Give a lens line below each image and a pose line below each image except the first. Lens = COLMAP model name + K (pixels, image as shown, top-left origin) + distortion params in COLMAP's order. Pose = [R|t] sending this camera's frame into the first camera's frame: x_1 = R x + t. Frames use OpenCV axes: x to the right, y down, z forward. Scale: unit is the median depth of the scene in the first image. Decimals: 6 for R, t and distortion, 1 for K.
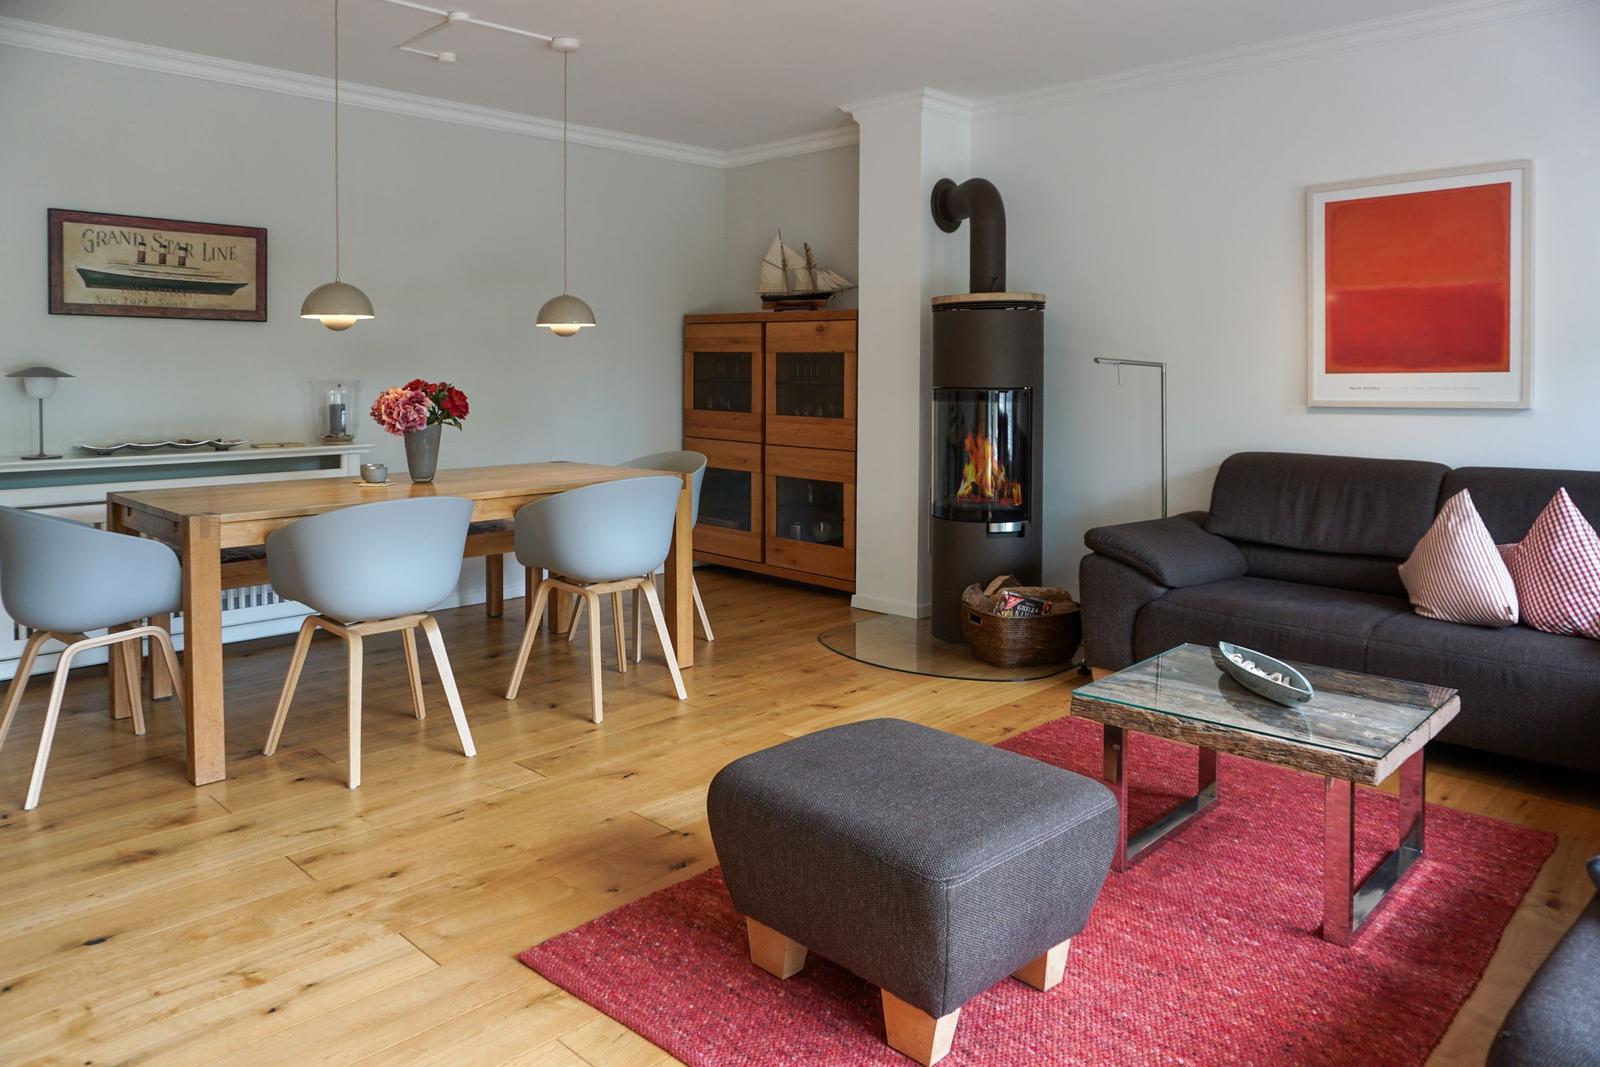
lens RADIAL K [[1123.6, 0, 795.9], [0, 1123.6, 523.2], [0, 0, 1]] dist [-0.025681, 0.012239]
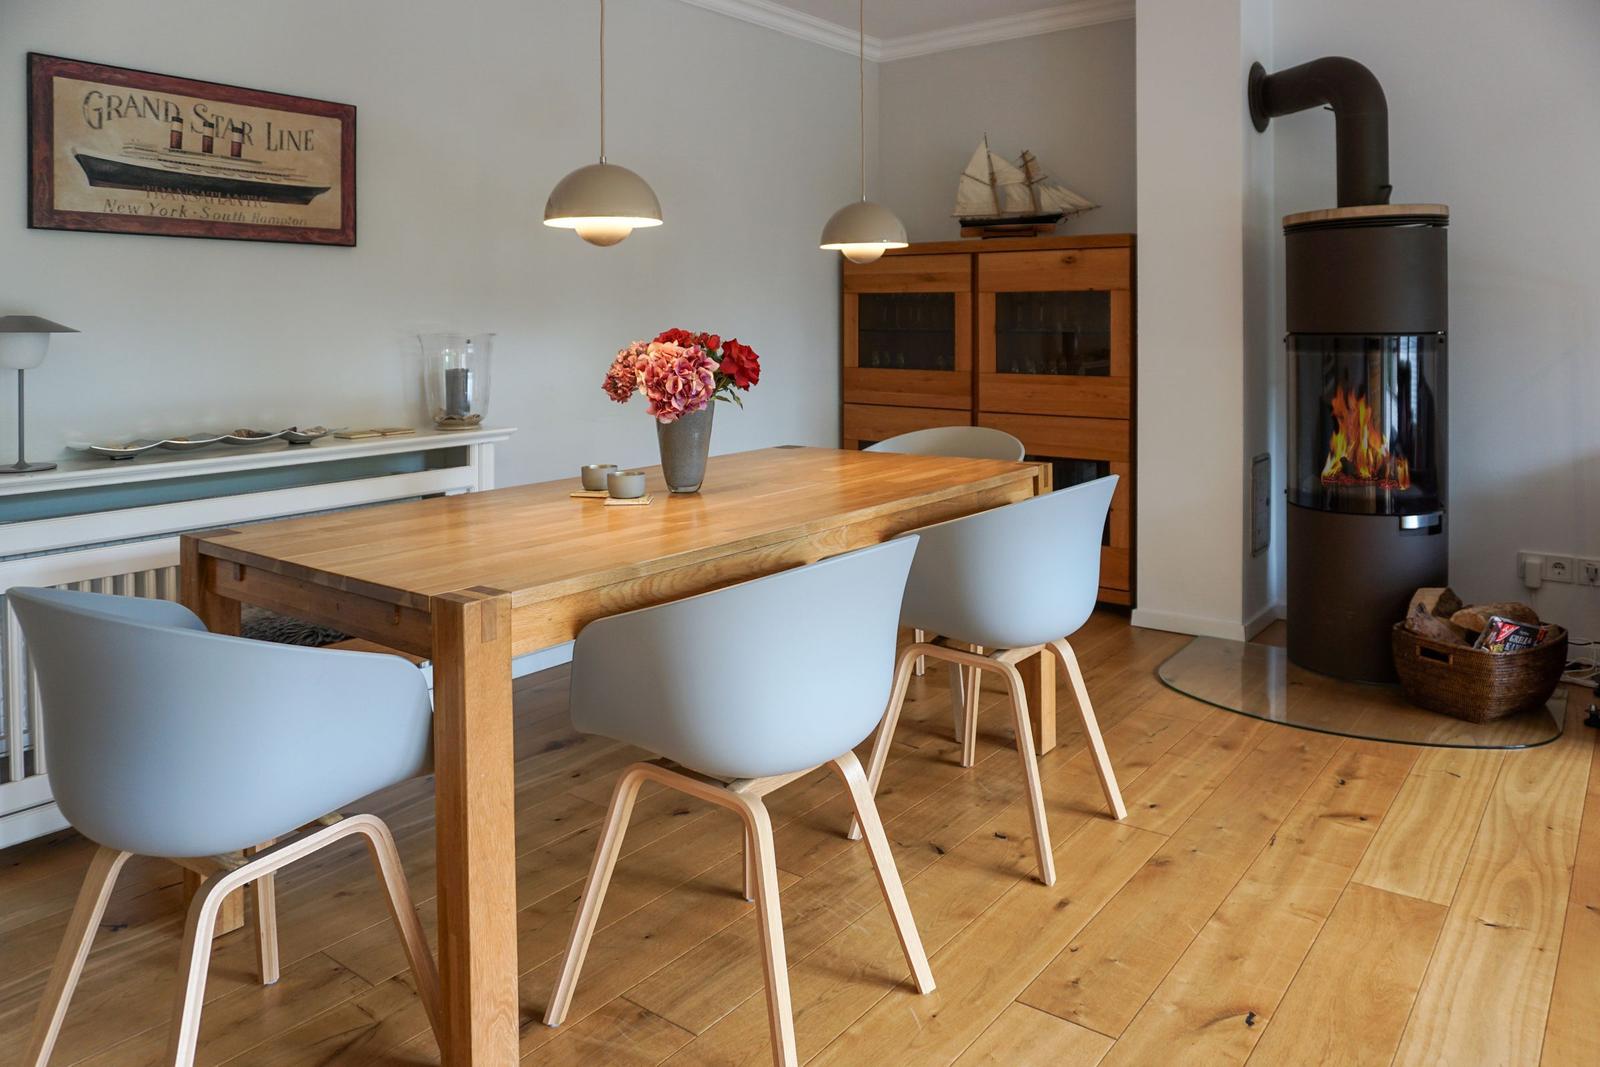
lens RADIAL K [[1123.6, 0, 807.4], [0, 1123.6, 435.3], [0, 0, 1]] dist [-0.025681, 0.012239]
pose [[0.991374, -0.025770, 0.128504, -0.302284], [0.030570, 0.998901, -0.035517, -0.038499], [-0.127447, 0.039139, 0.991073, 0.323107]]
